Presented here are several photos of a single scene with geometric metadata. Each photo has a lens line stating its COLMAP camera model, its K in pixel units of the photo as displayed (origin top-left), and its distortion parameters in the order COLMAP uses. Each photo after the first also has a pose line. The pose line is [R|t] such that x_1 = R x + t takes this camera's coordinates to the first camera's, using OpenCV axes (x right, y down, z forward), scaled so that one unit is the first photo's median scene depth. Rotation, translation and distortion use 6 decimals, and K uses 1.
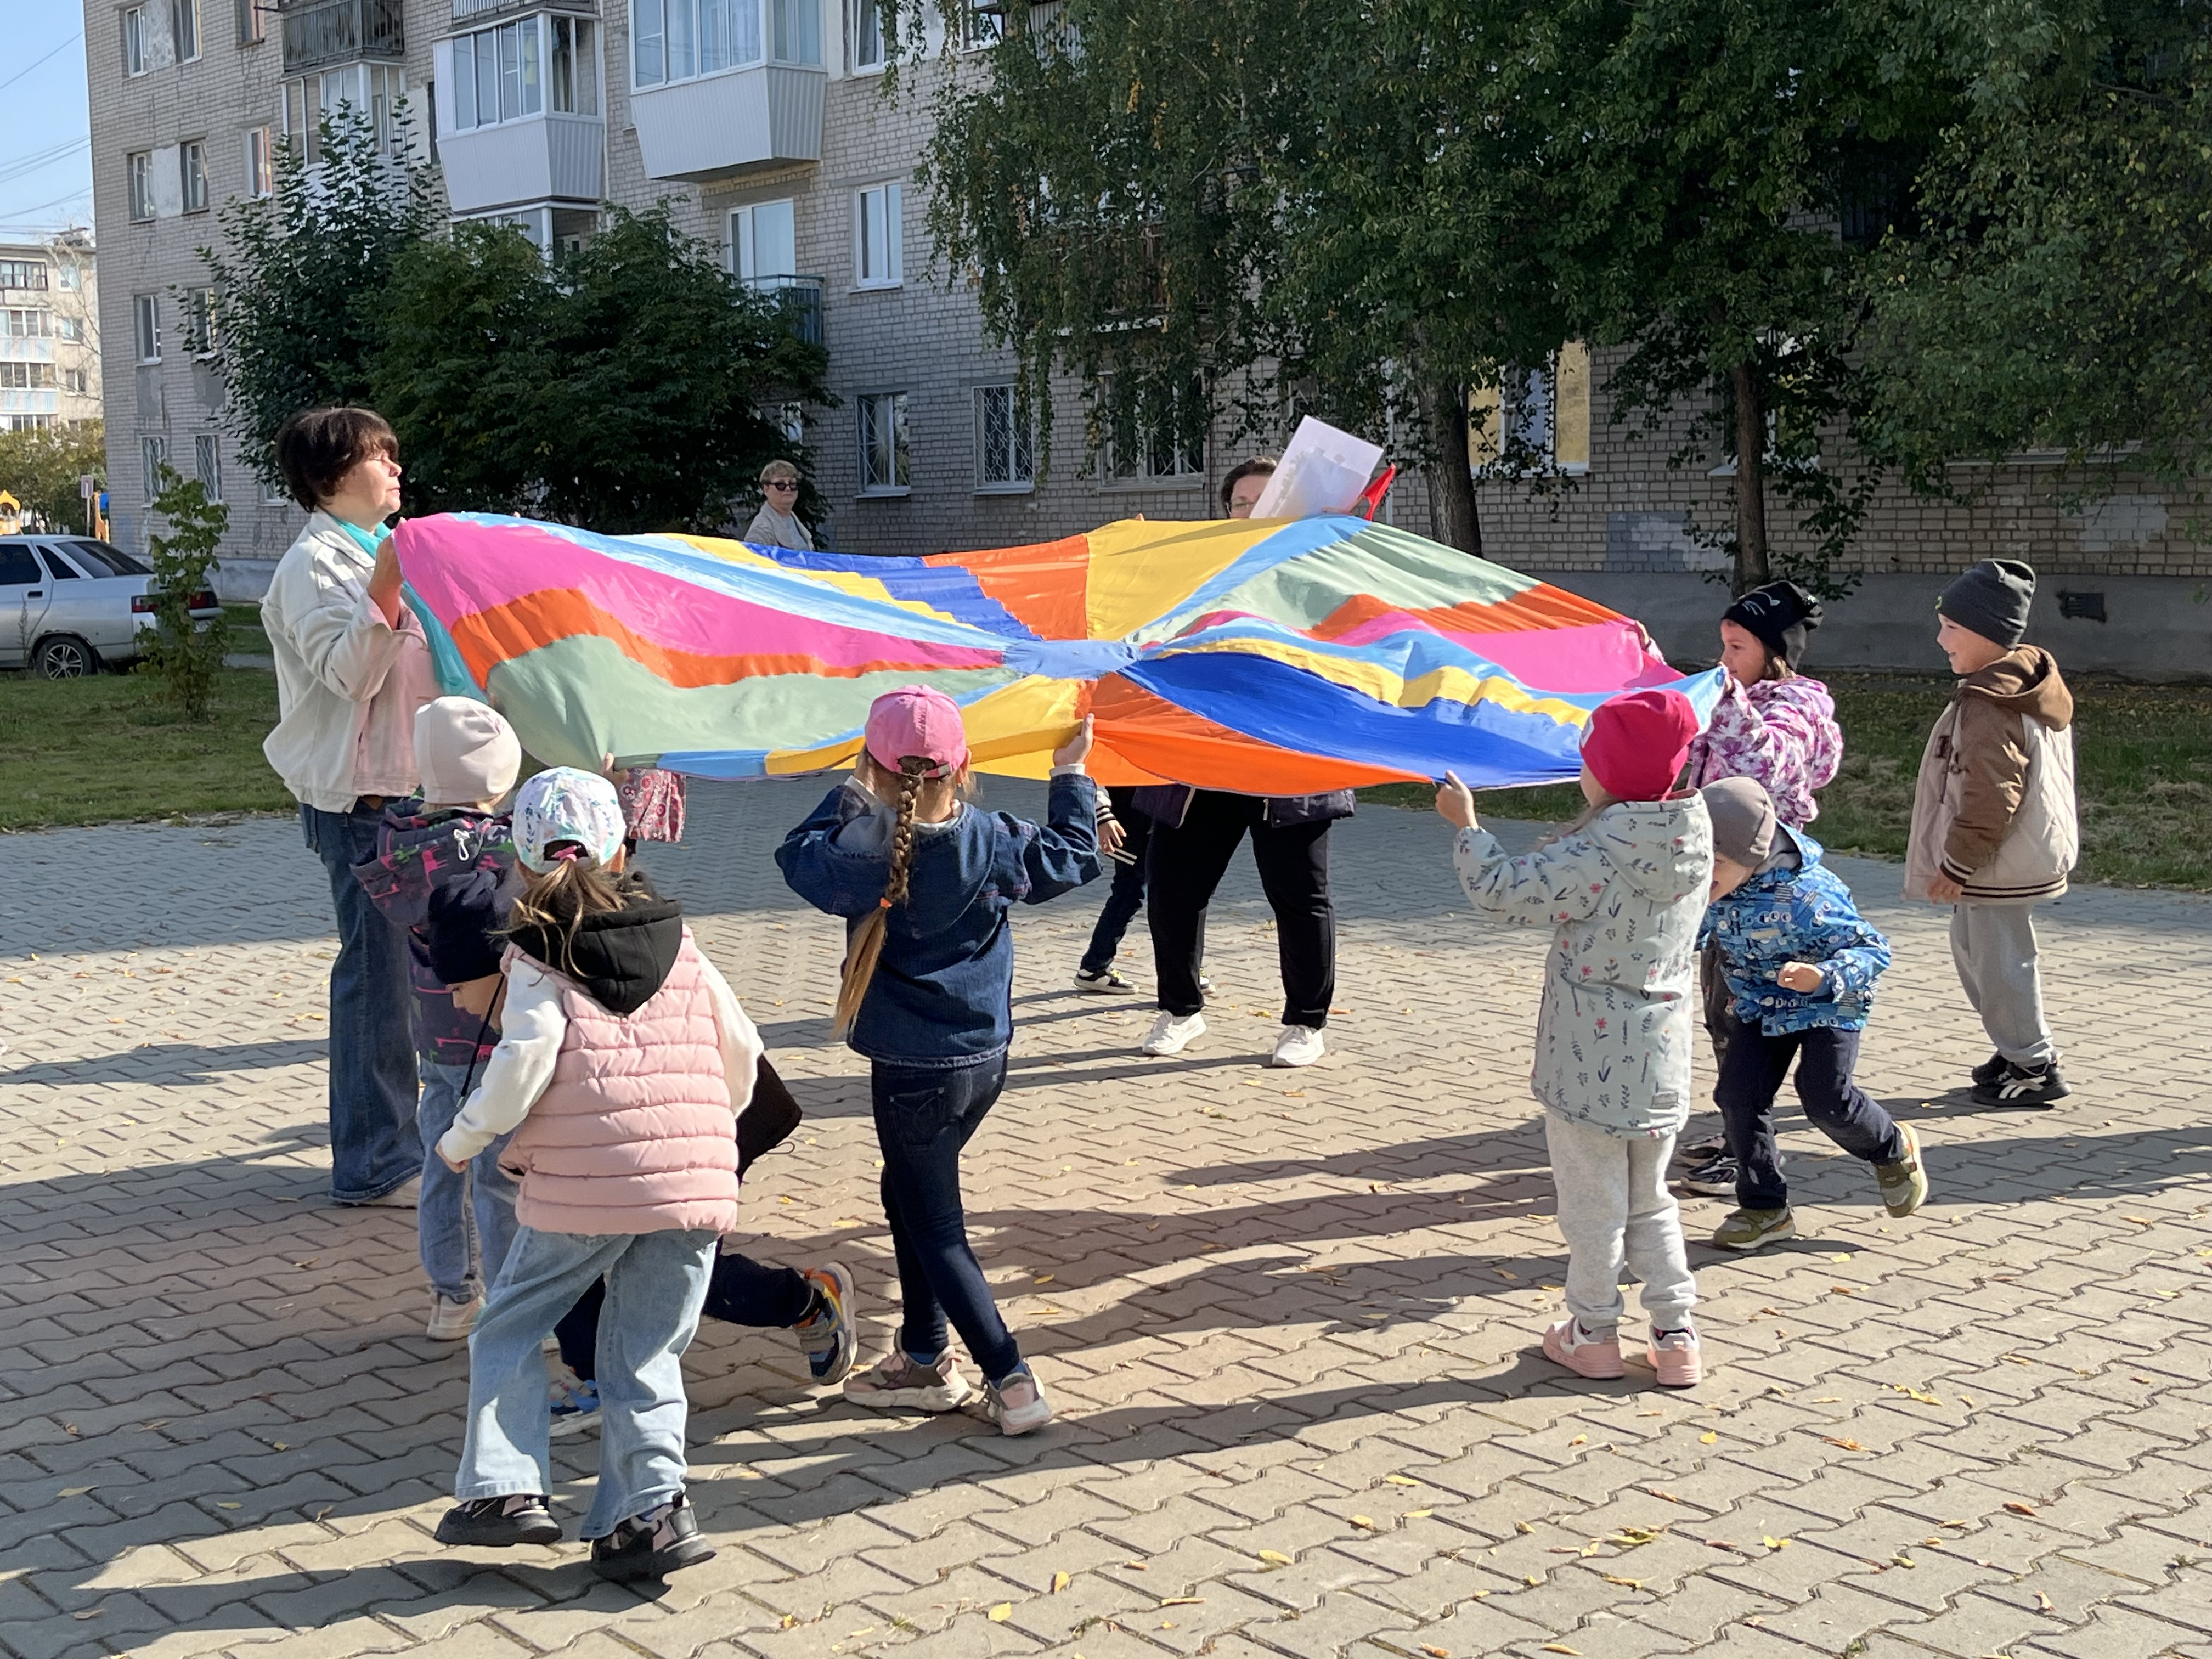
lens RADIAL K [[2921.5, 0, 1112.4], [0, 2921.5, 842.1], [0, 0, 1]] dist [0.039190, 0.000000]
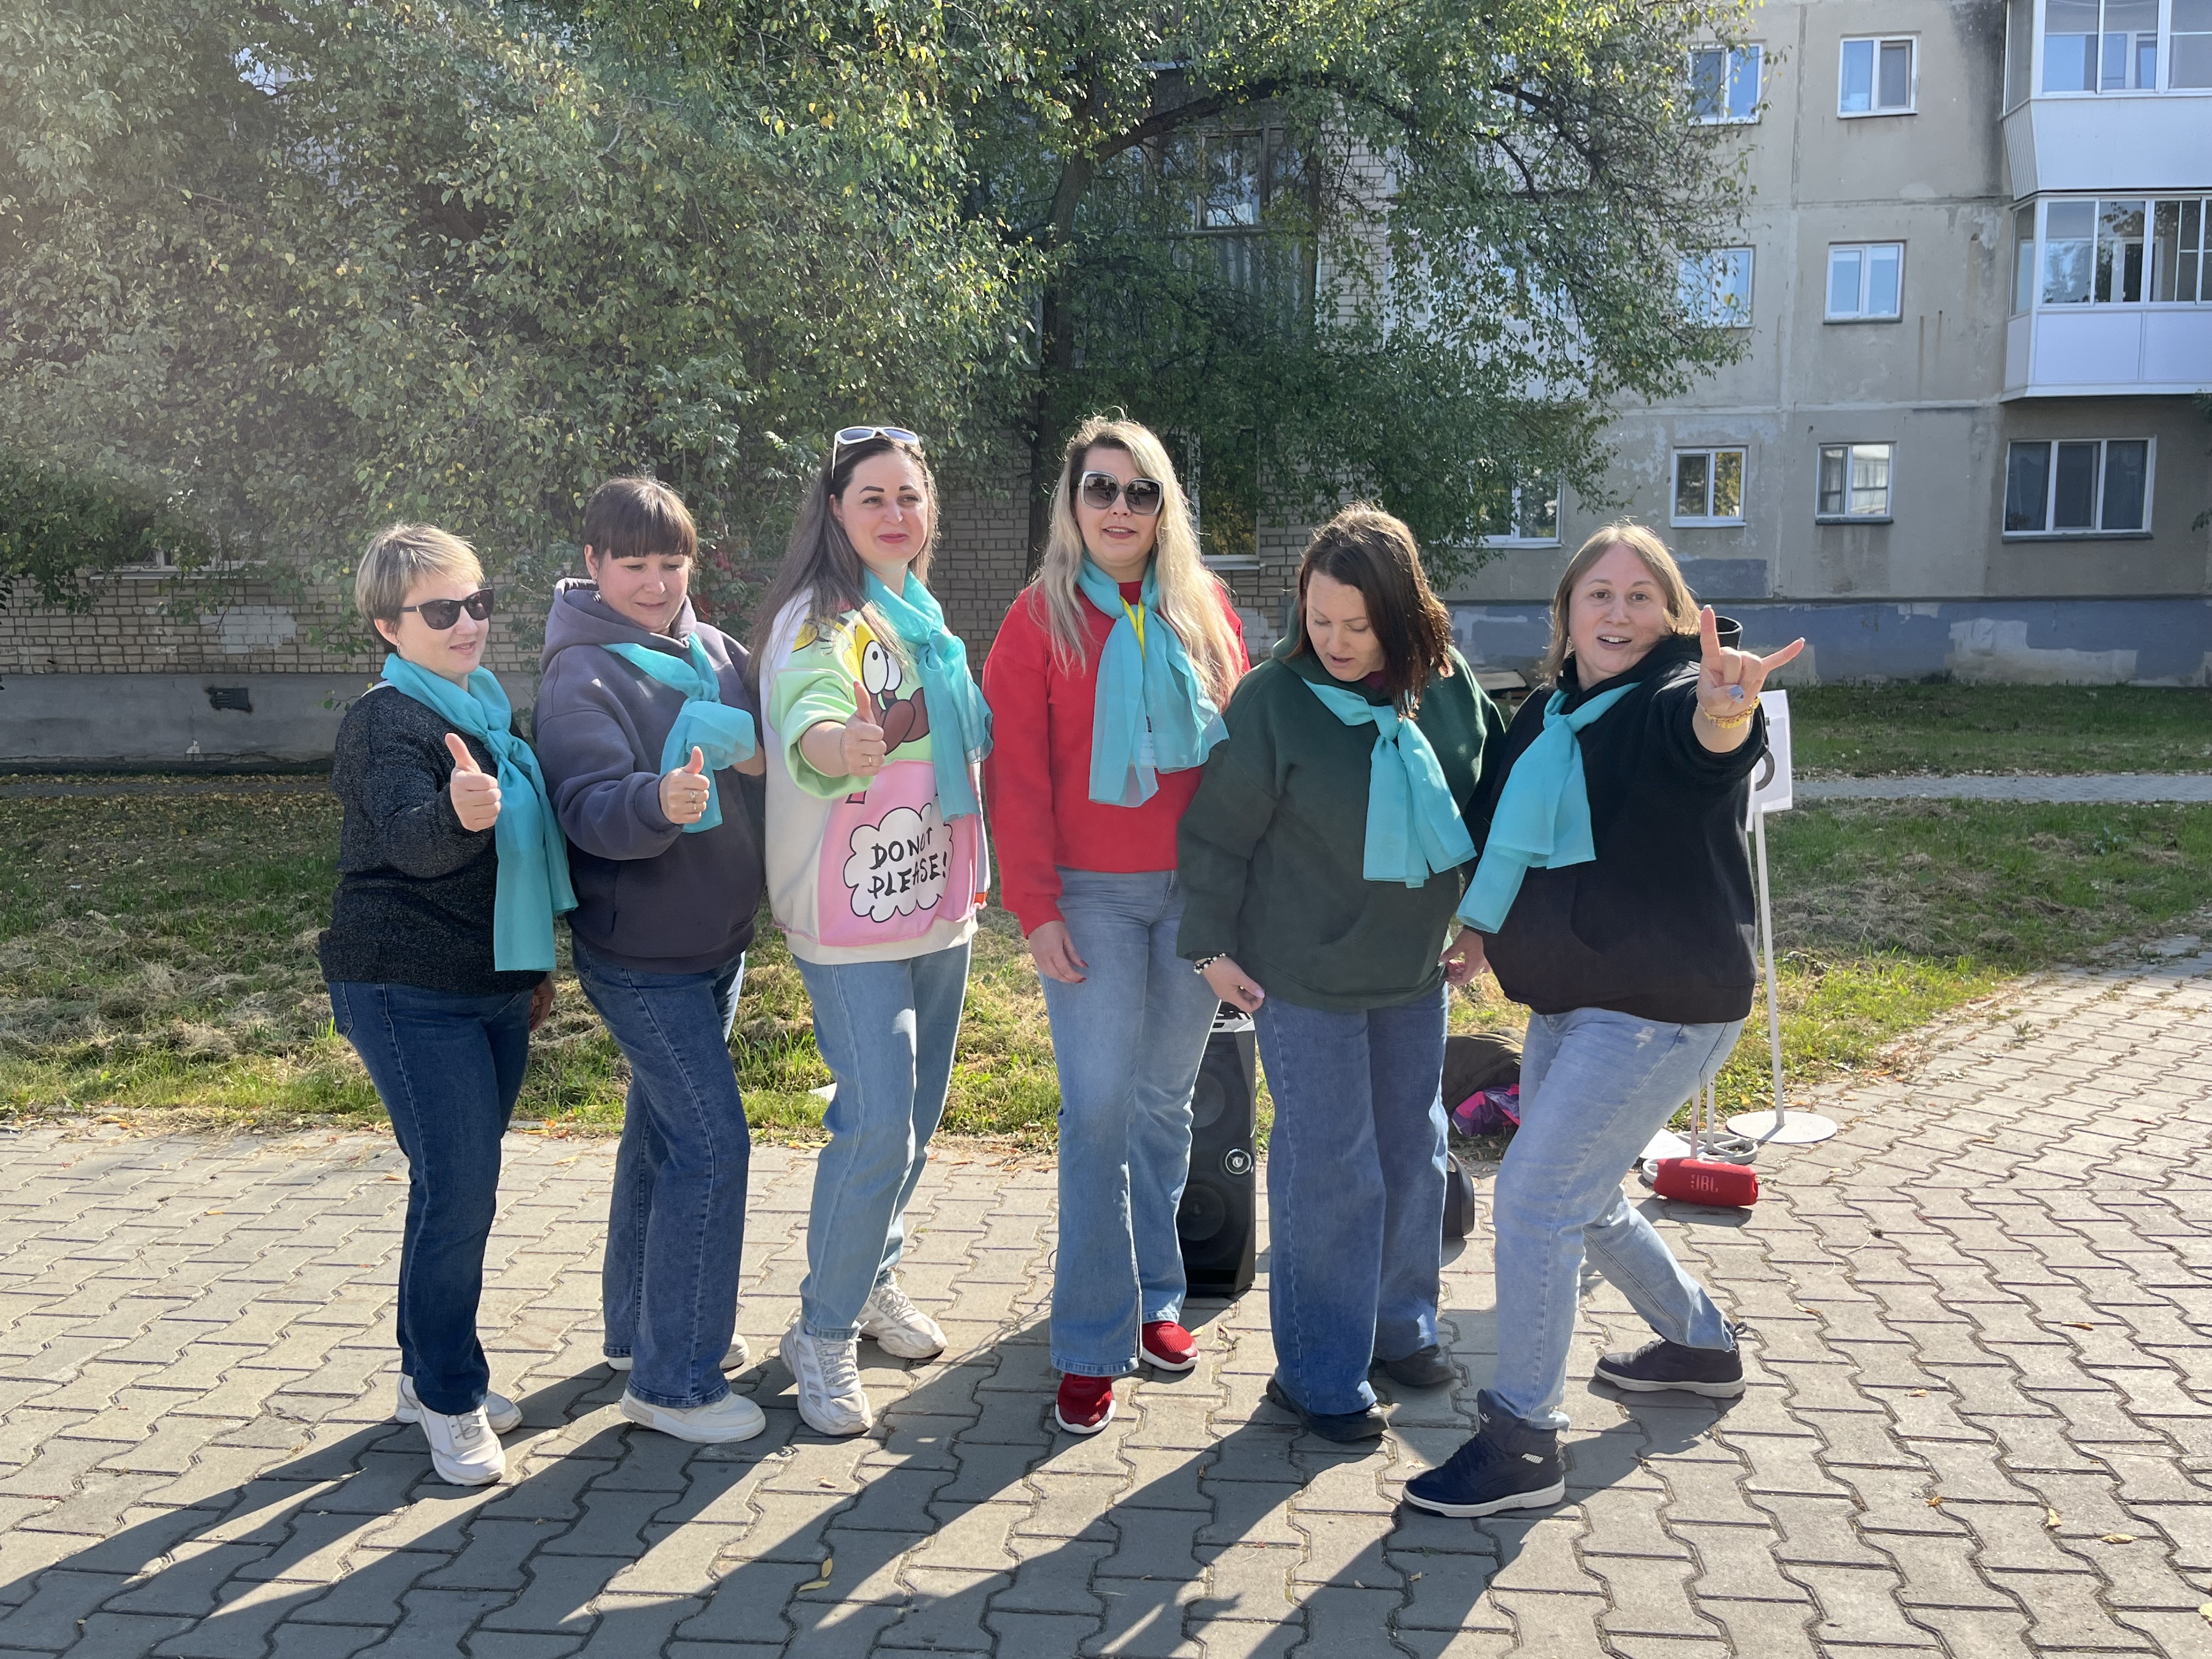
lens RADIAL K [[1808.8, 0, 1114.6], [0, 1808.8, 848.0], [0, 0, 1]] dist [0.017221, -0.030699]
pose [[0.723891, -0.088507, 0.684213, 0.081369], [0.079127, 0.995844, 0.045102, -0.024909], [-0.685361, 0.021490, 0.727886, 0.219549]]
